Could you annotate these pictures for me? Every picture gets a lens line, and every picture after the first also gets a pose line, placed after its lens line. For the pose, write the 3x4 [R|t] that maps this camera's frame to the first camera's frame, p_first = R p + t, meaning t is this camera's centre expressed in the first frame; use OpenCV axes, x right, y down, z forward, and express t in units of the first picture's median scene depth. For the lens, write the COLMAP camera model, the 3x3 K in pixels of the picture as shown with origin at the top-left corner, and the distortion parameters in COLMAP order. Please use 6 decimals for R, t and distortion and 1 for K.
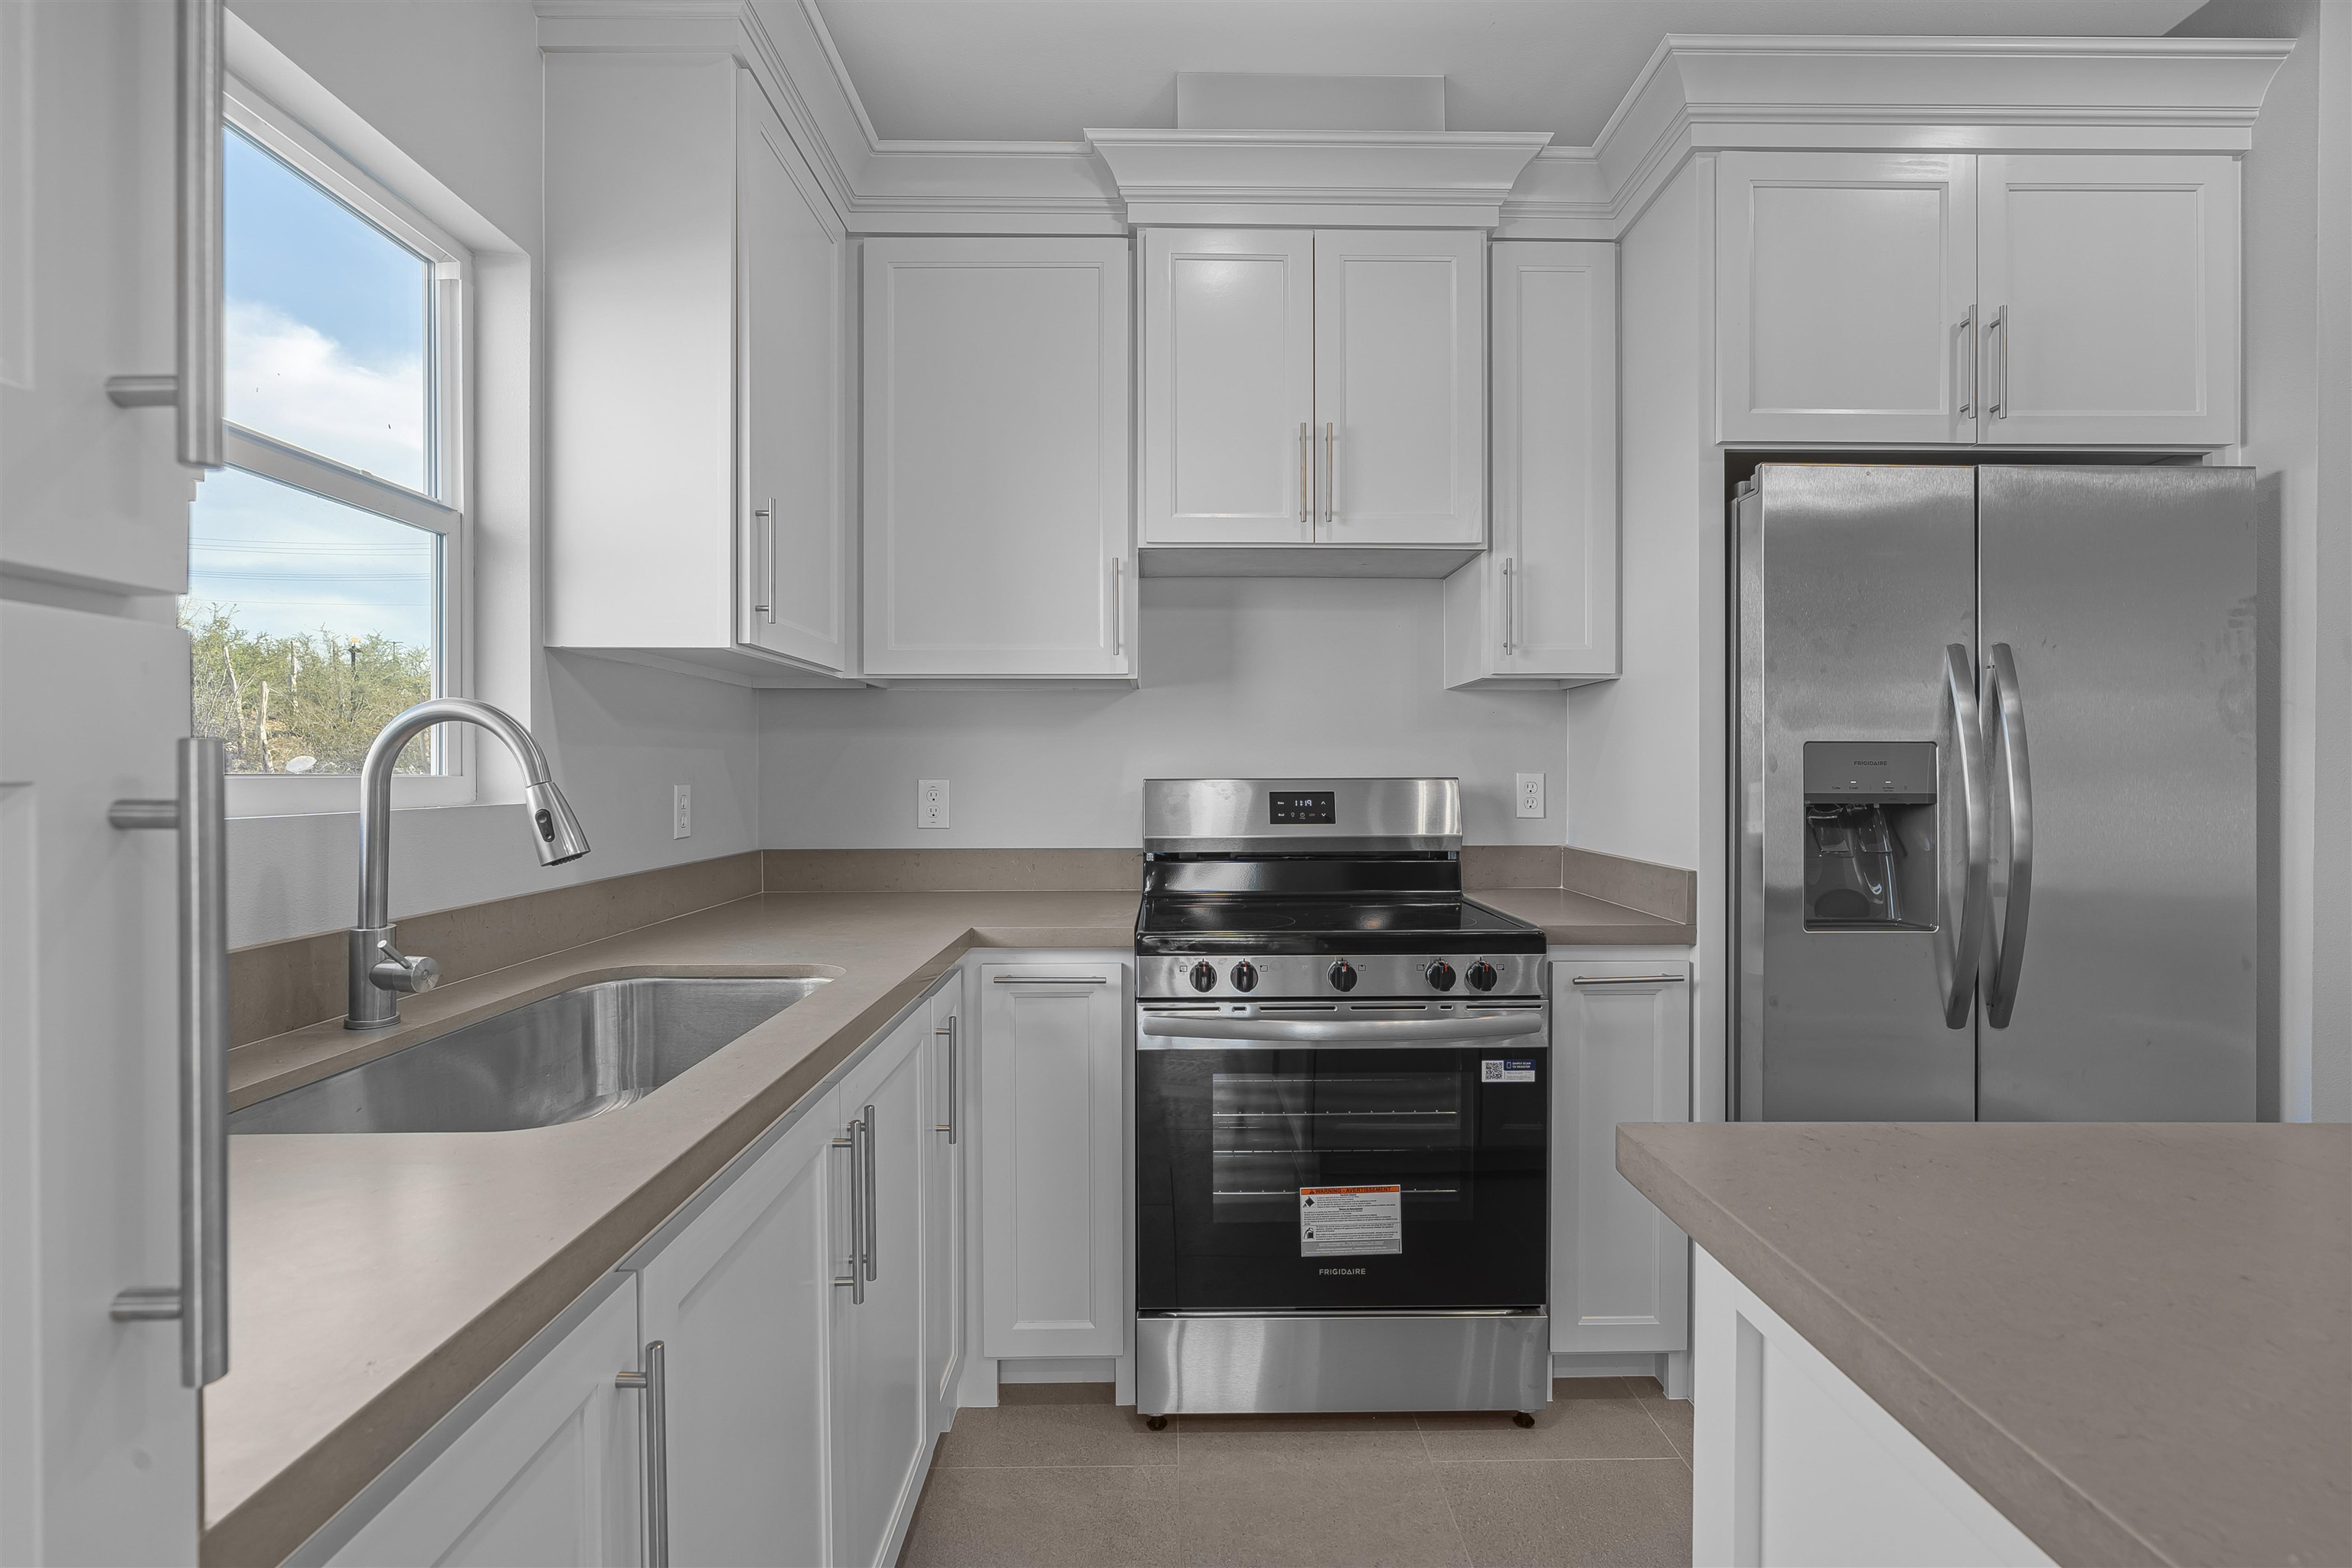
lens RADIAL K [[1067.0, 0, 1177.6], [0, 1067.0, 777.3], [0, 0, 1]] dist [-0.006651, 0.001270]
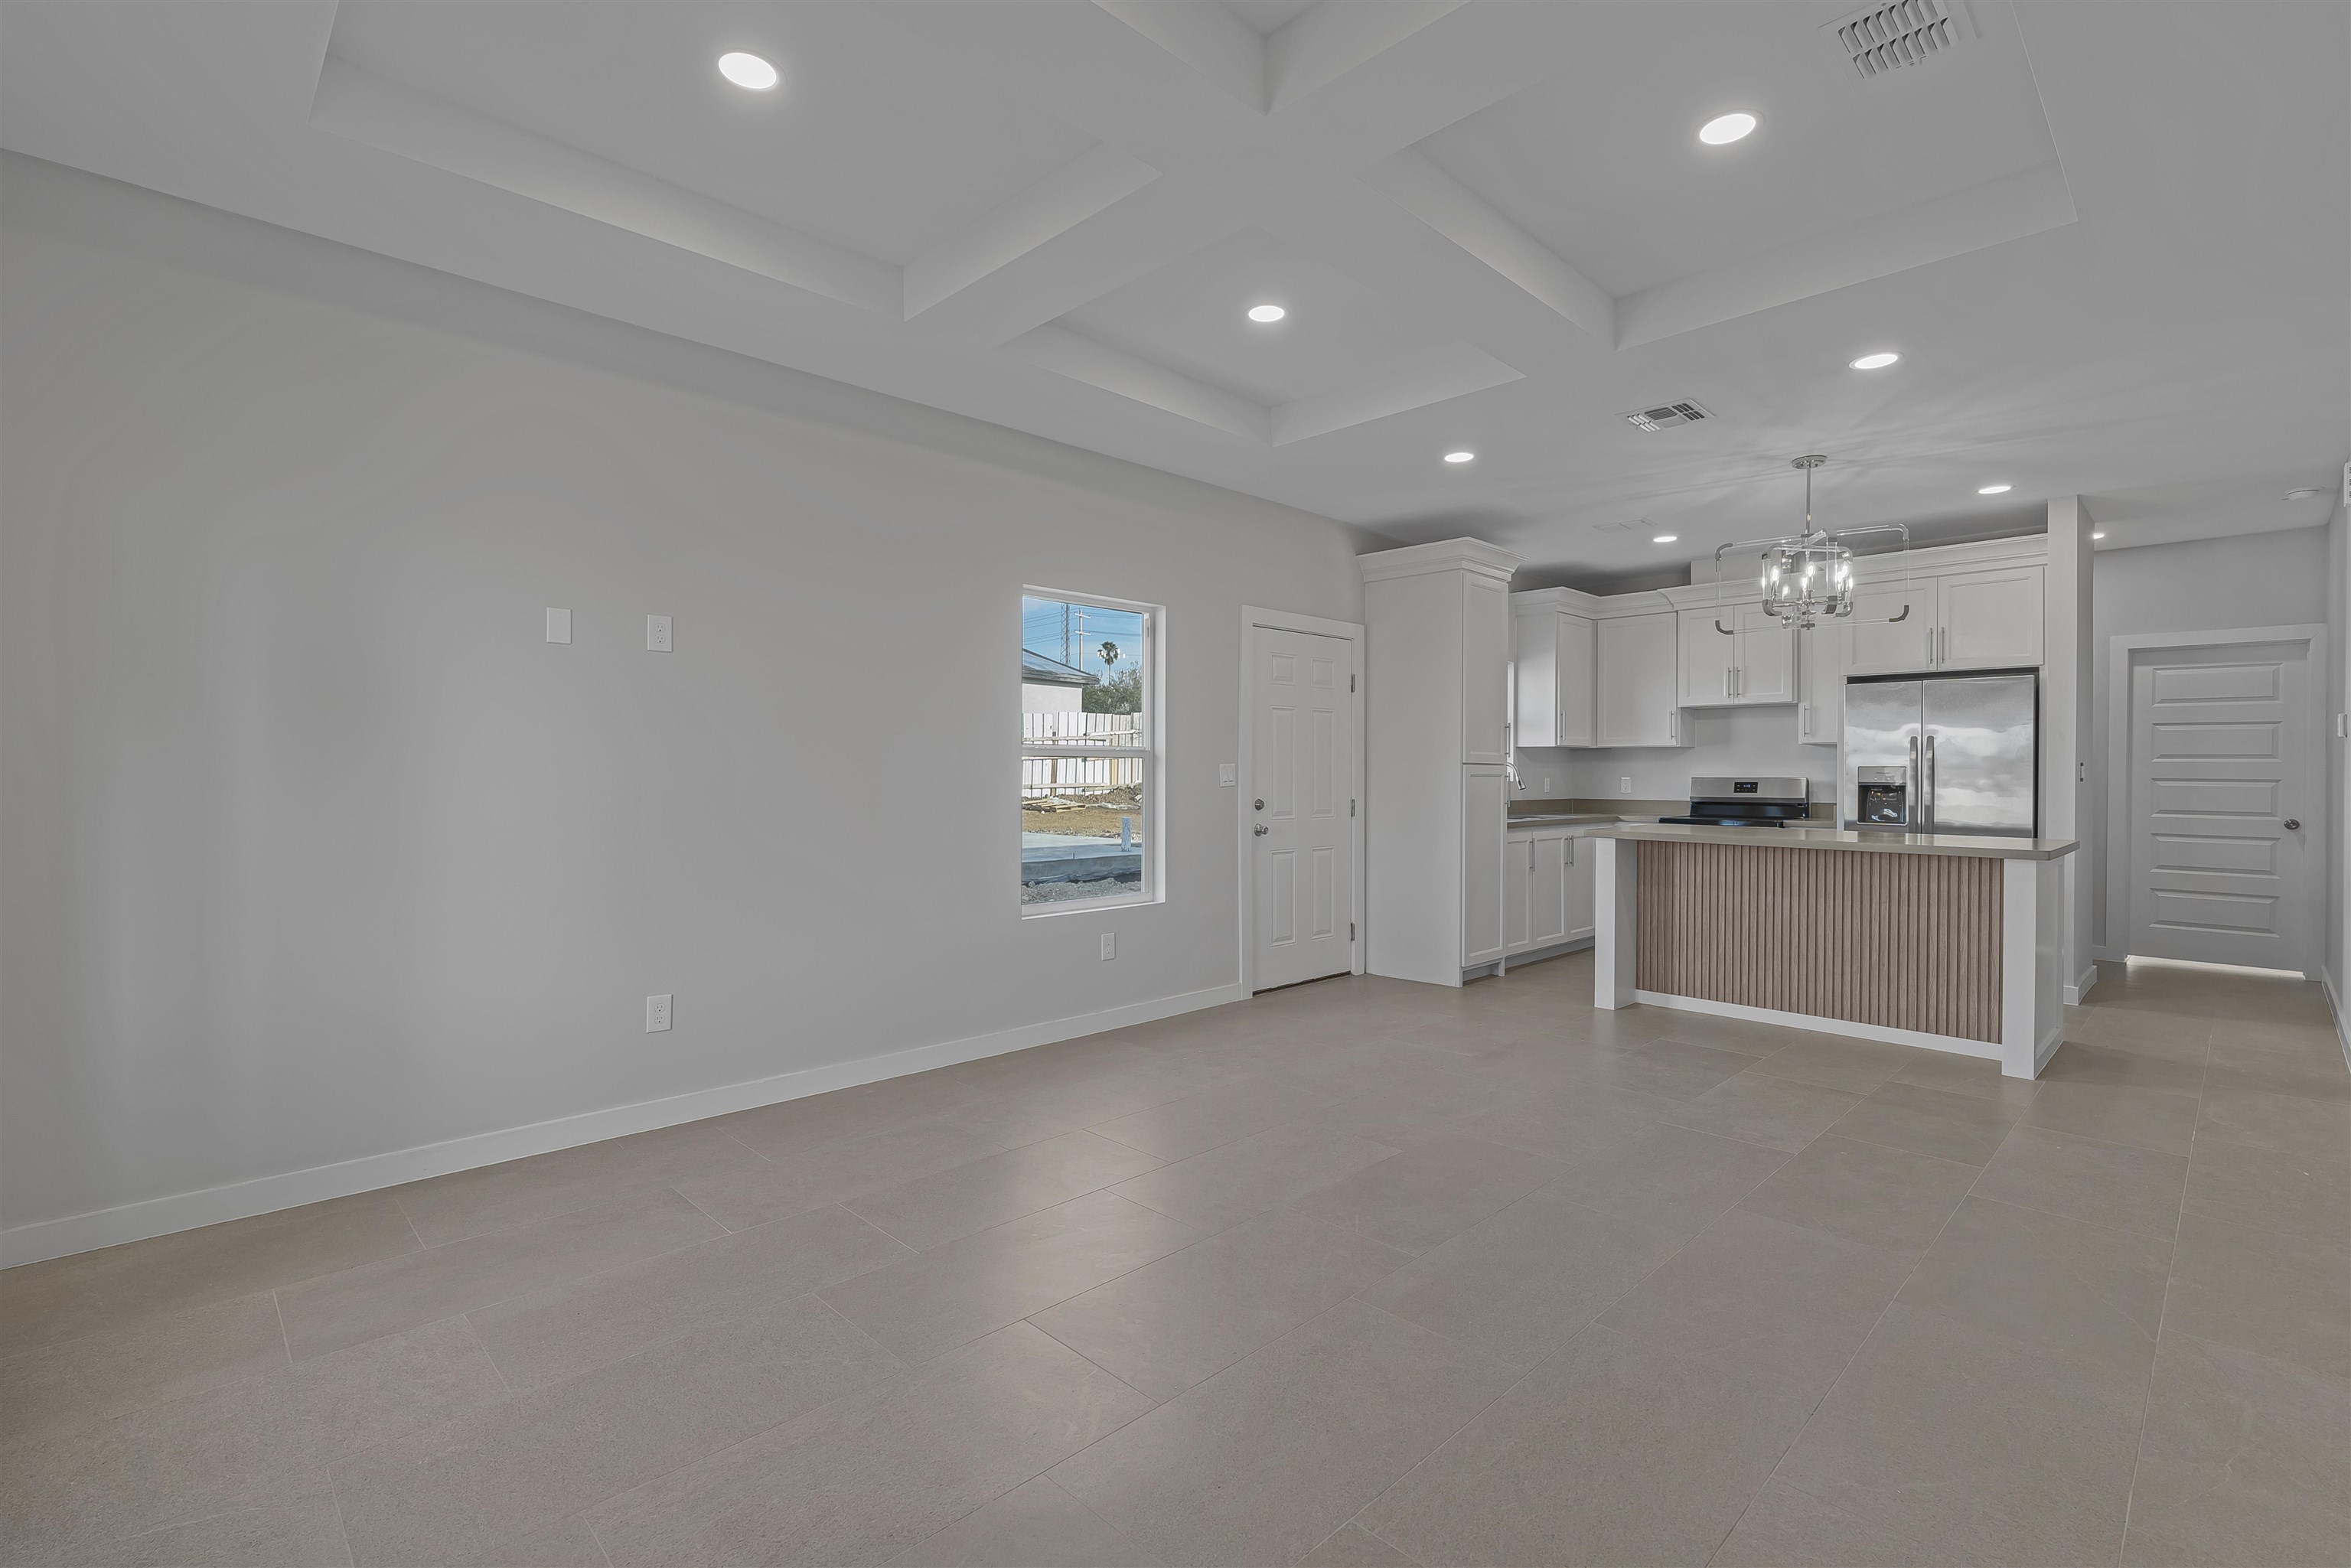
lens RADIAL K [[1066.6, 0, 1177.1], [0, 1066.6, 777.3], [0, 0, 1]] dist [-0.006651, 0.001270]
pose [[0.693219, 0.004662, -0.720712, 1.274892], [-0.009831, 0.999947, -0.002987, 0.026368], [0.720660, 0.009156, 0.693229, -2.420126]]
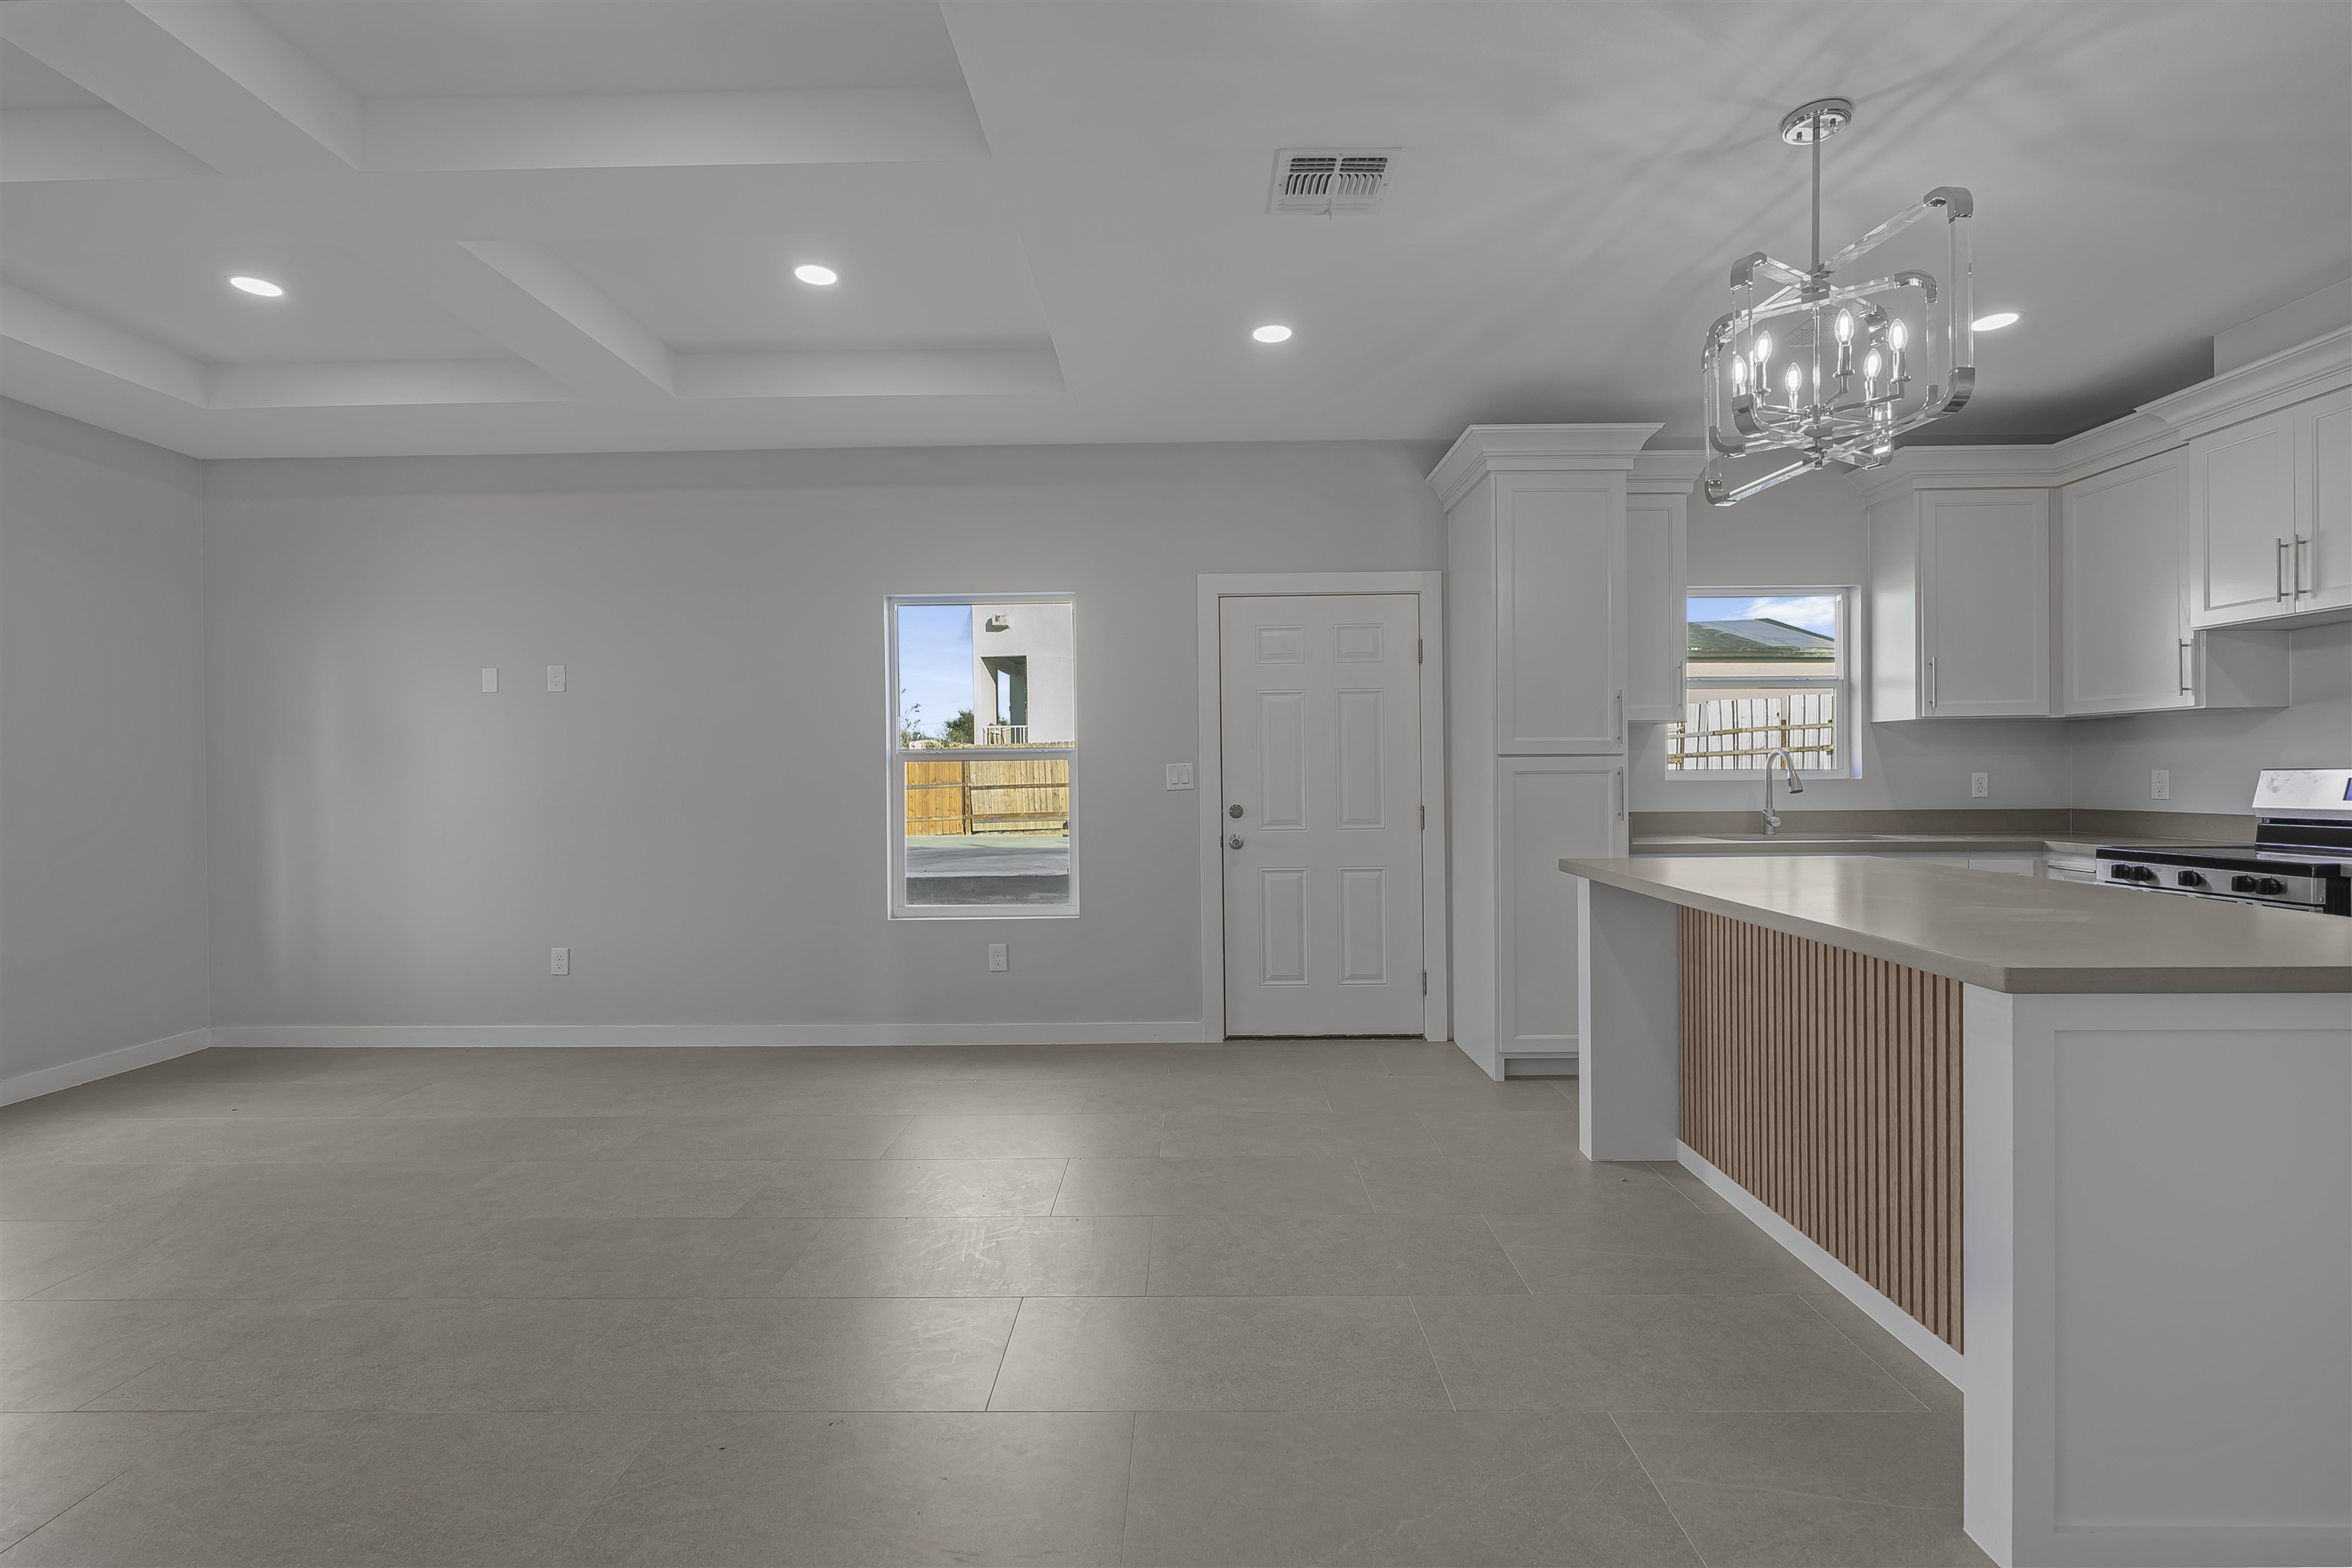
lens RADIAL K [[1057.3, 0, 1176.0], [0, 1057.3, 784.0], [0, 0, 1]] dist [-0.004204, -0.000453]
pose [[-0.027206, 0.008409, -0.999594, 1.675983], [0.001355, 0.999964, 0.008375, 0.010089], [0.999629, -0.001127, -0.027217, -0.555611]]
